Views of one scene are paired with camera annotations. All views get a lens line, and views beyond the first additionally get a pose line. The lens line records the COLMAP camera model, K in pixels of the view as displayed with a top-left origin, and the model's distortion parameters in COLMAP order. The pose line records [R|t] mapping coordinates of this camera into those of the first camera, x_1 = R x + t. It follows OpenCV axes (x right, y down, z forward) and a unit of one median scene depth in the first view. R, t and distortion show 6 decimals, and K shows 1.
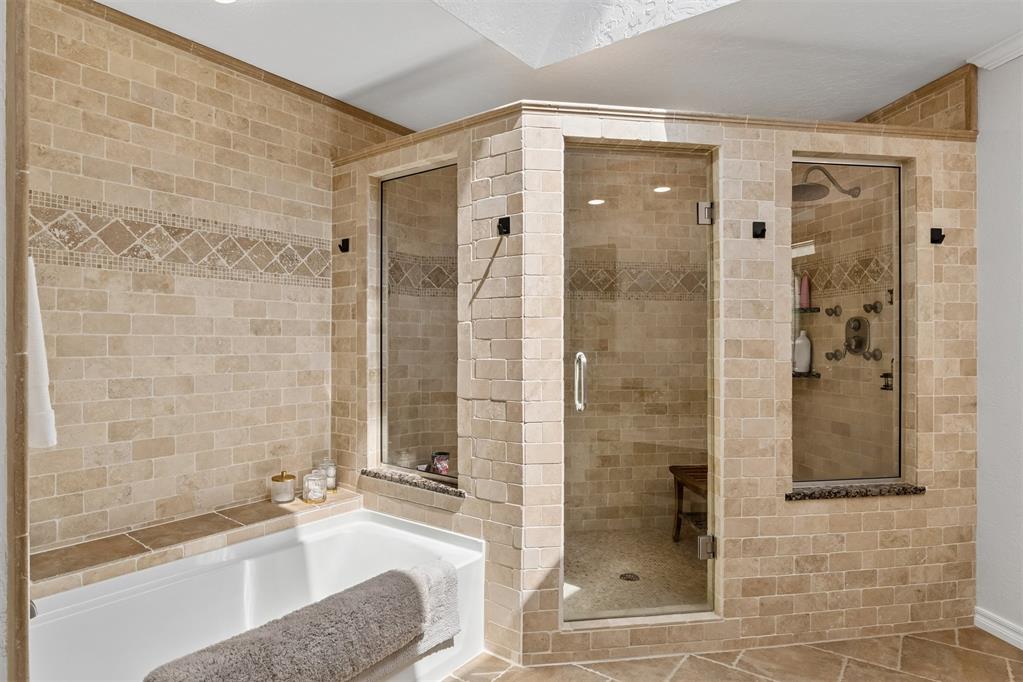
lens RADIAL K [[580.6, 0, 511.5], [0, 580.6, 341.0], [0, 0, 1]] dist [-0.008621, -0.000895]
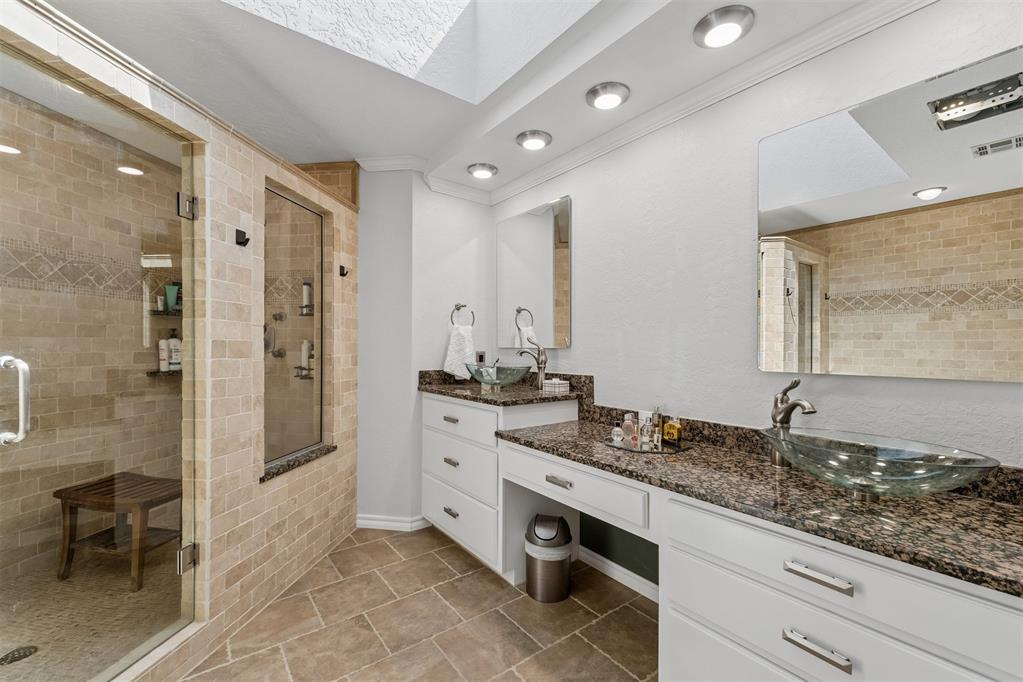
lens RADIAL K [[429.1, 0, 512.1], [0, 429.1, 346.2], [0, 0, 1]] dist [0.003146, 0.000483]
pose [[0.280660, 0.000386, 0.959807, -0.135313], [-0.009283, 0.999954, 0.002312, 0.001008], [-0.959762, -0.009559, 0.280651, 0.207105]]
